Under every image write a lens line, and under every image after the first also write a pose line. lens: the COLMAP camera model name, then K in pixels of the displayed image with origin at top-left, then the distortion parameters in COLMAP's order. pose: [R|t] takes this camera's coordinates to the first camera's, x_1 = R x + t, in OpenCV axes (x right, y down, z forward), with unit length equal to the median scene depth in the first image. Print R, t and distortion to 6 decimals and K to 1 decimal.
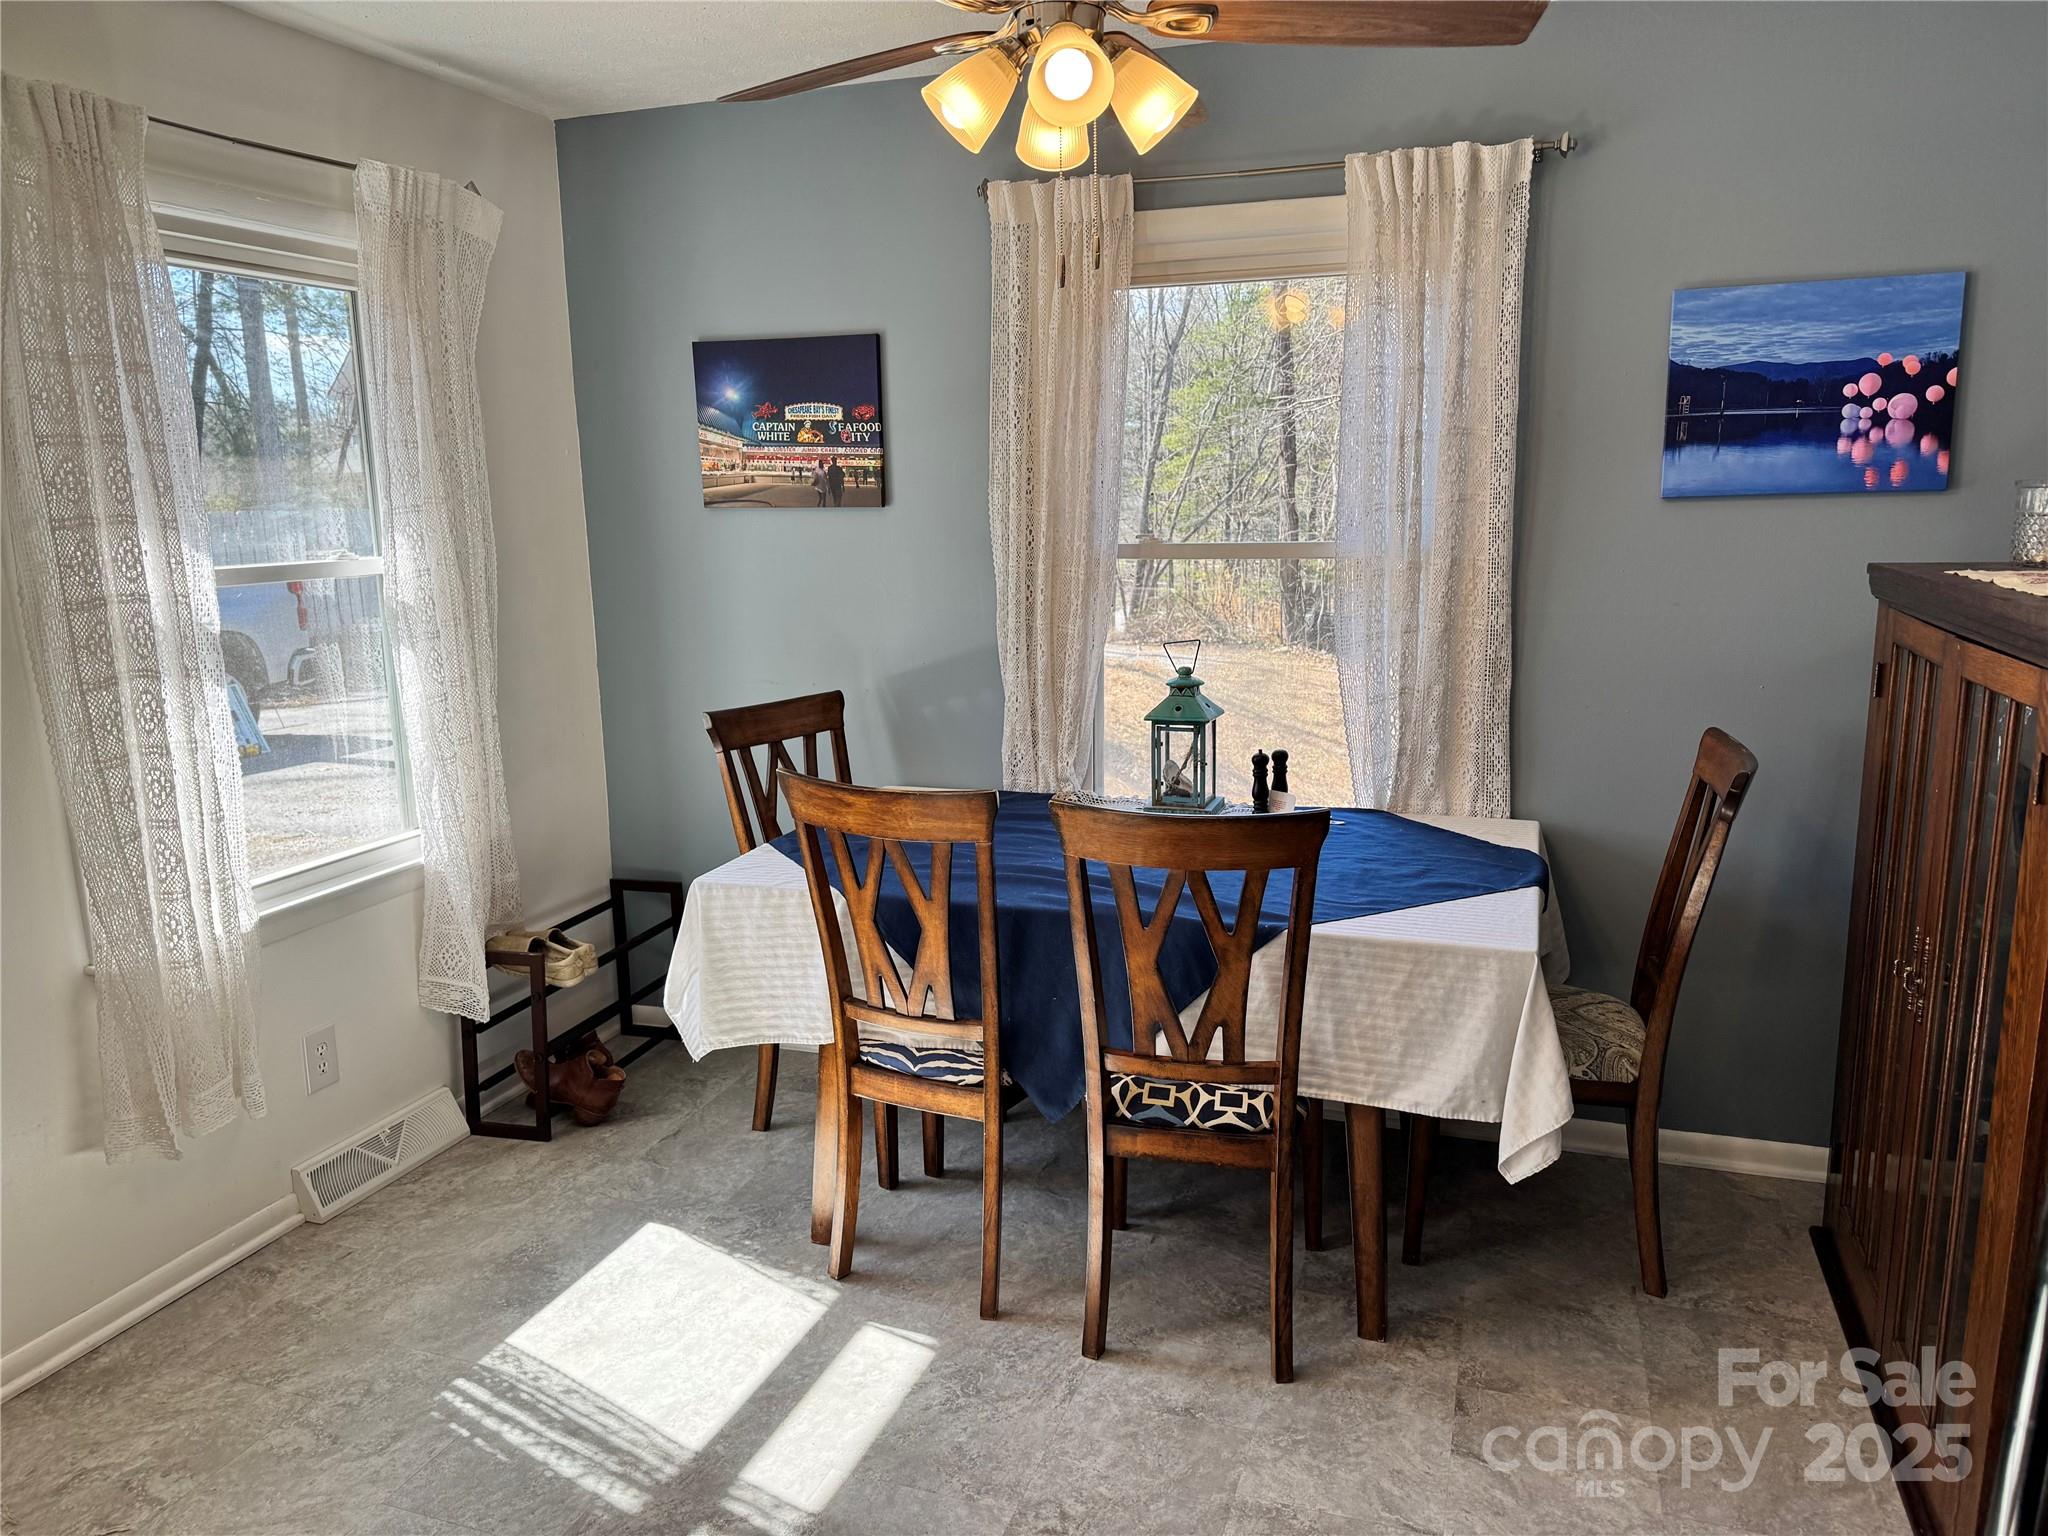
lens RADIAL K [[1407.4, 0, 1024.0], [0, 1407.4, 768.0], [0, 0, 1]] dist [0.121017, -0.184403]
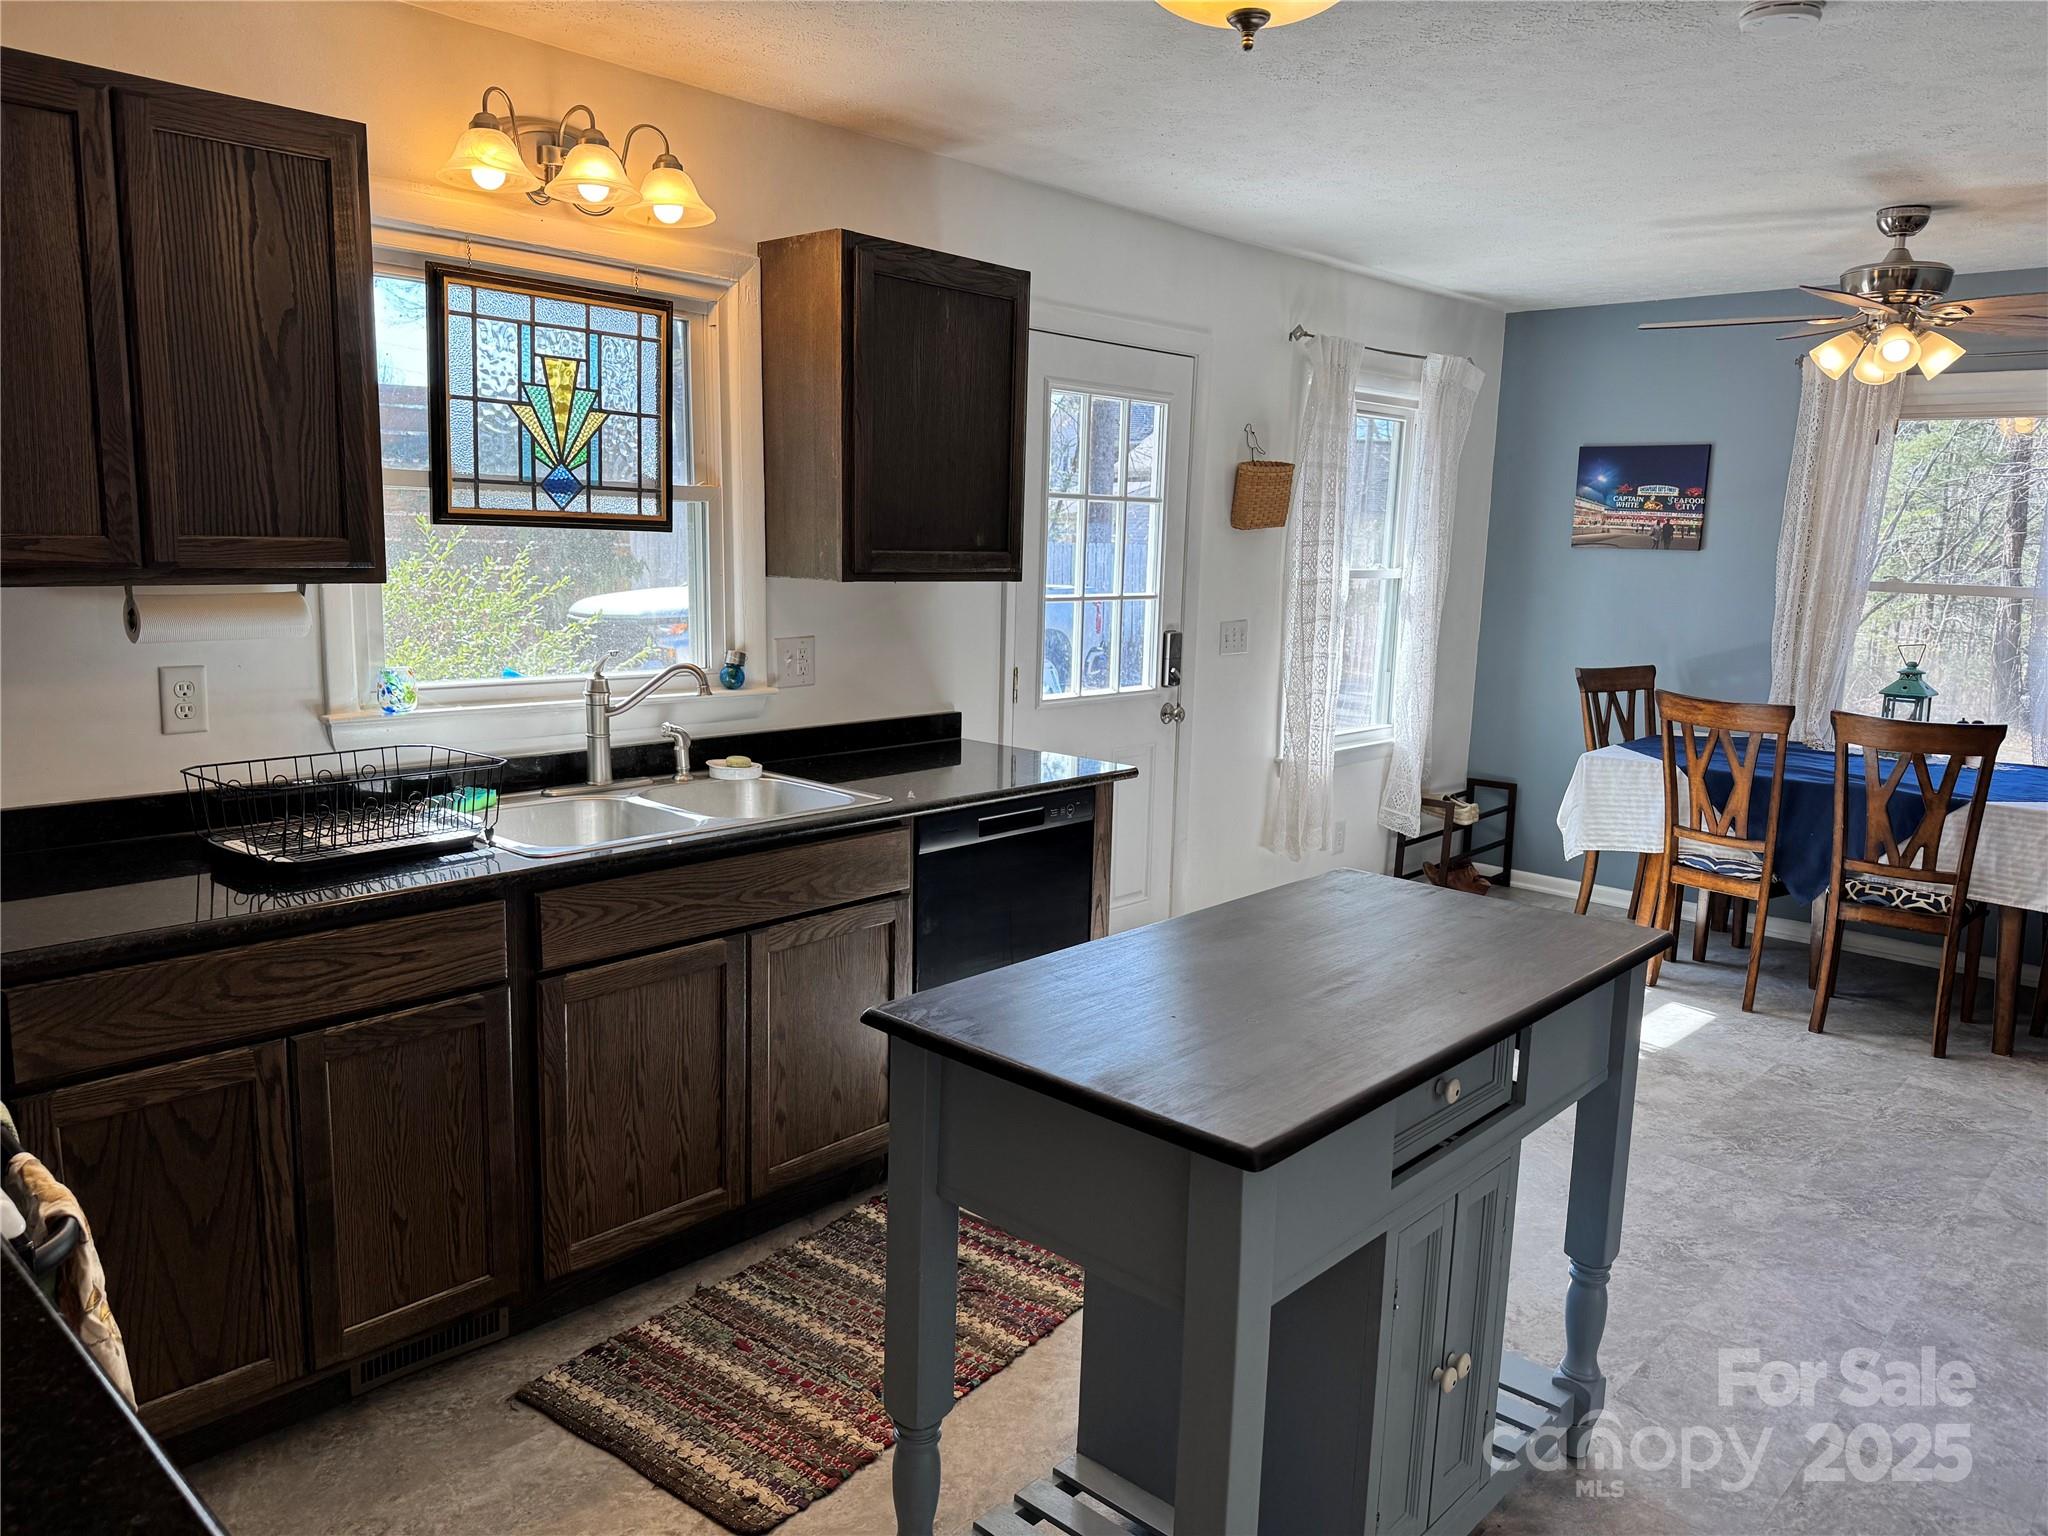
lens RADIAL K [[1442.2, 0, 1024.0], [0, 1442.2, 768.0], [0, 0, 1]] dist [0.023940, -0.029878]
pose [[0.914461, 0.104186, -0.391033, -0.159047], [-0.115306, 0.993317, -0.004995, 0.182389], [0.387900, 0.049656, 0.920363, -0.926814]]
